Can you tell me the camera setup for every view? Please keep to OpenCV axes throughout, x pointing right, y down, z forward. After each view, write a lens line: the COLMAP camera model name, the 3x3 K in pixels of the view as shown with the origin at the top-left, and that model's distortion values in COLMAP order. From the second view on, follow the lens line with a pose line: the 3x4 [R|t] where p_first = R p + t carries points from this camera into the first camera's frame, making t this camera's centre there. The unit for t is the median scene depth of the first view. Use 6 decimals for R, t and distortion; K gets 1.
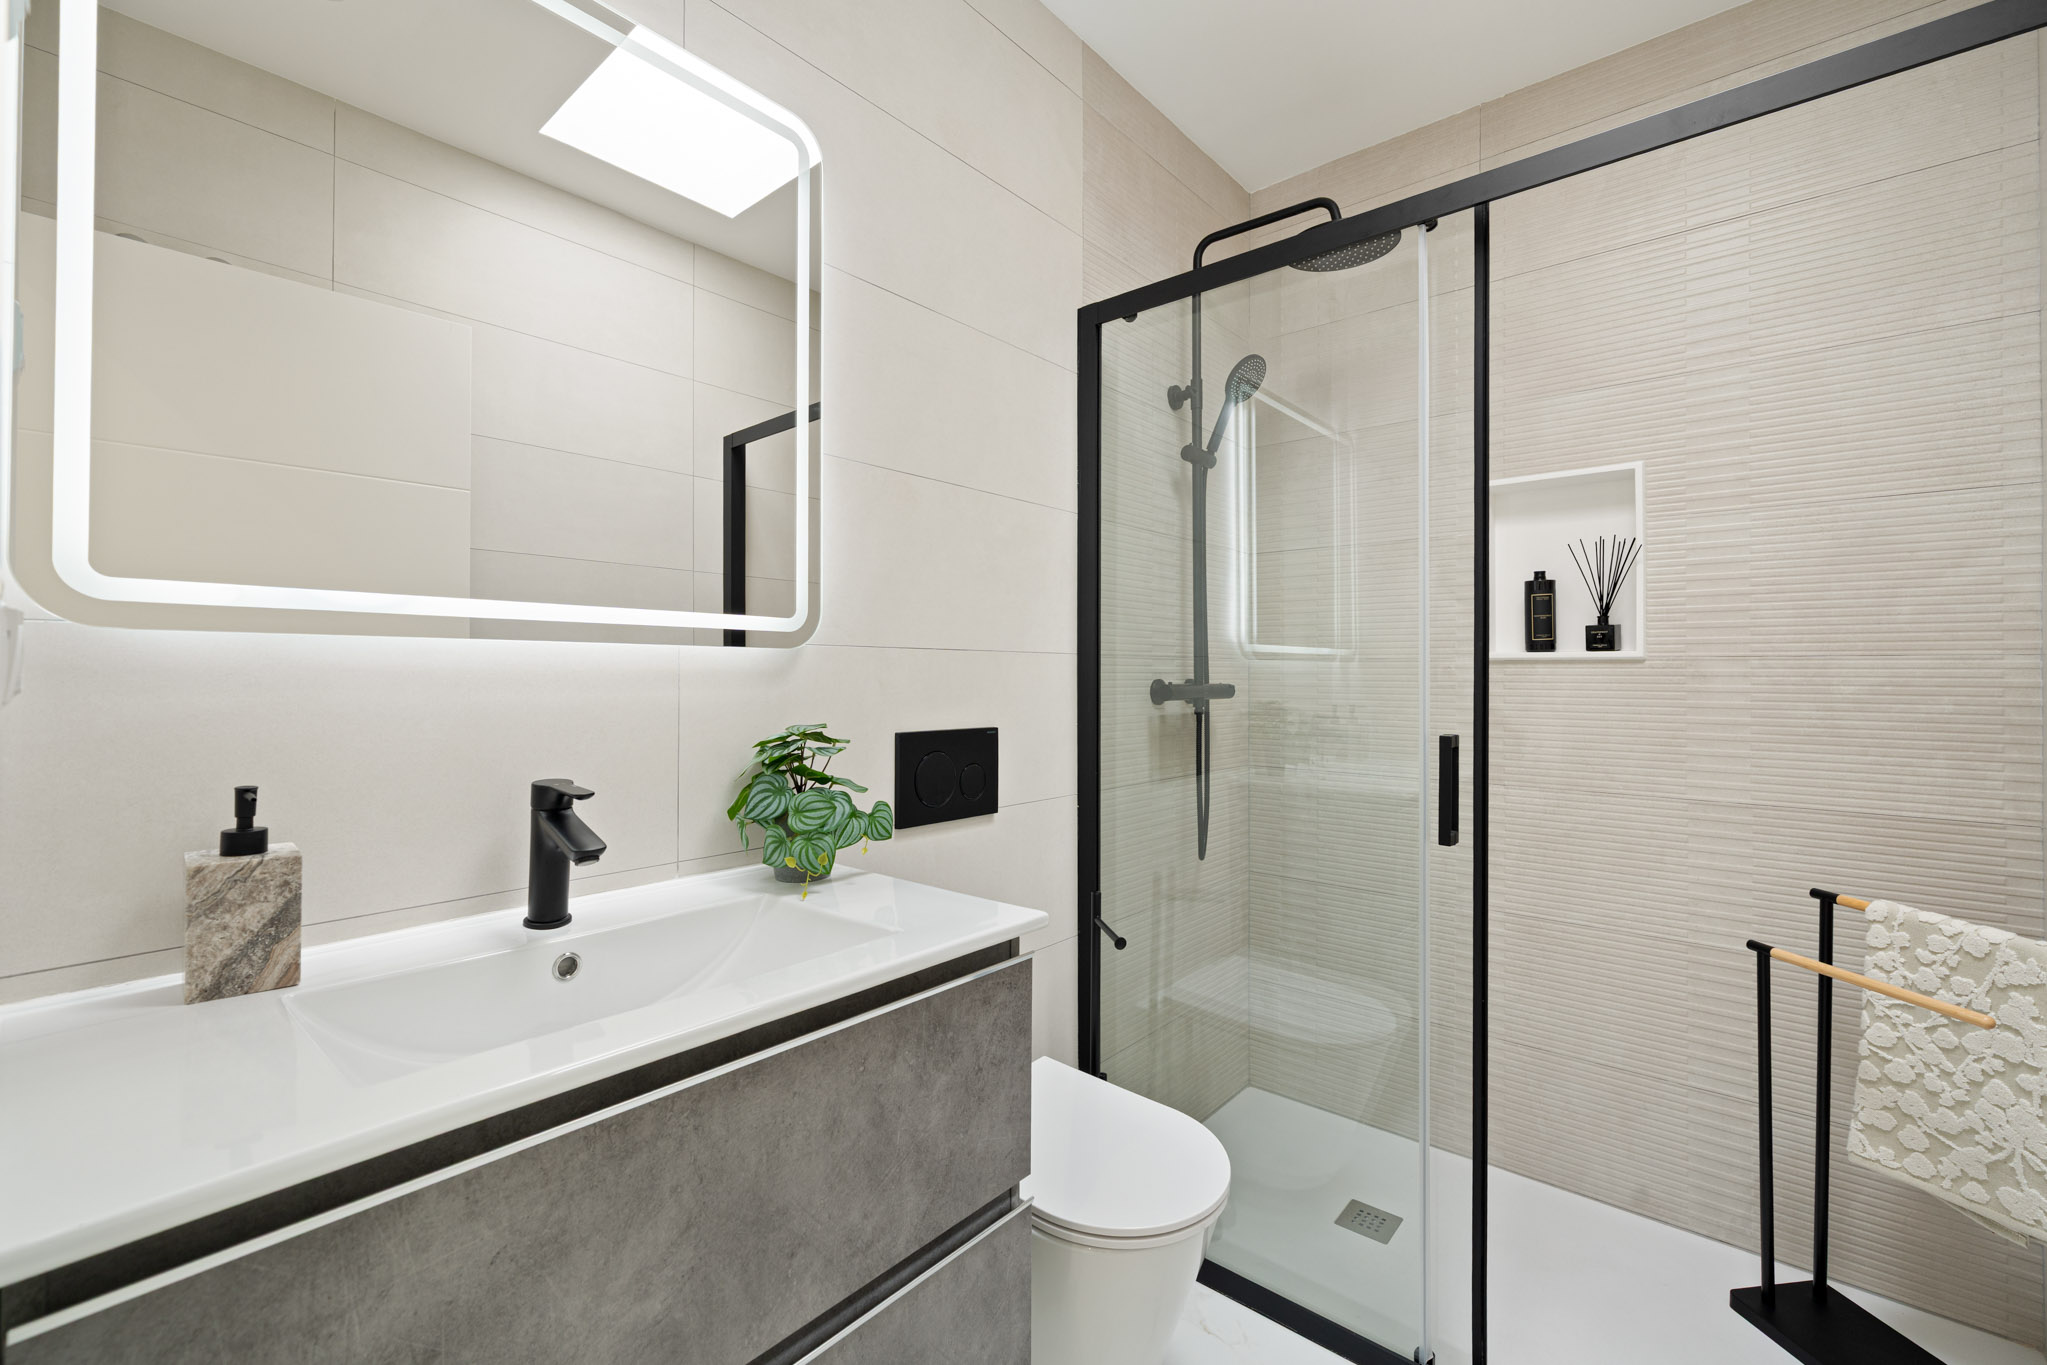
lens RADIAL K [[814.6, 0, 1118.4], [0, 814.6, 663.3], [0, 0, 1]] dist [-0.001512, 0.000151]
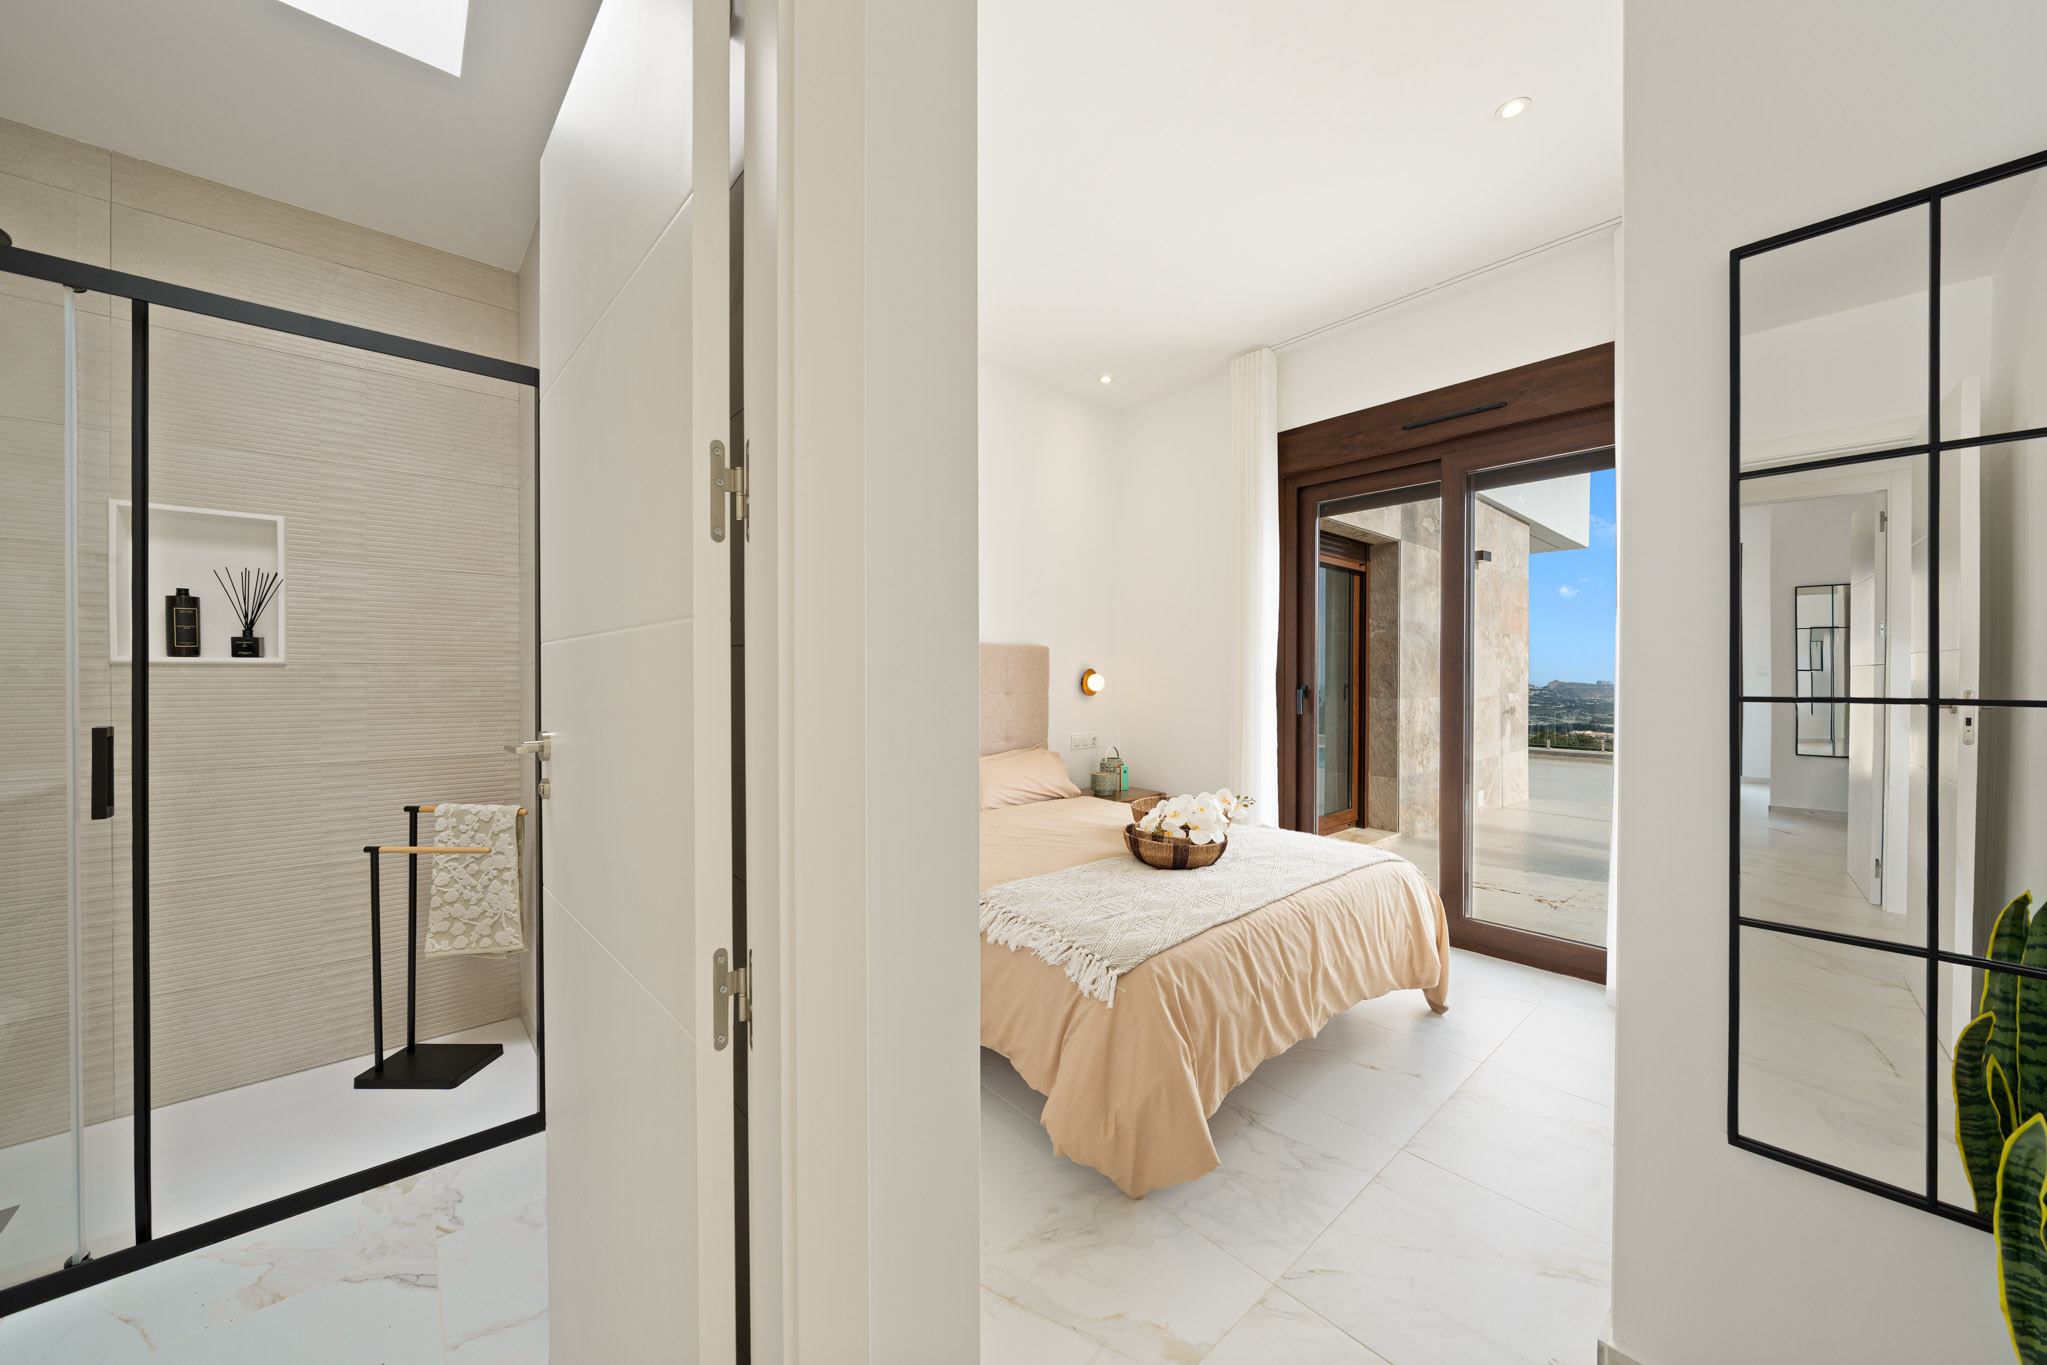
lens RADIAL K [[750.8, 0, 1005.3], [0, 750.8, 682.0], [0, 0, 1]] dist [-0.006936, 0.000090]
pose [[0.216864, -0.011357, 0.976136, -0.350366], [-0.010789, 0.999843, 0.014030, -0.007096], [-0.976142, -0.013574, 0.216708, -0.501401]]
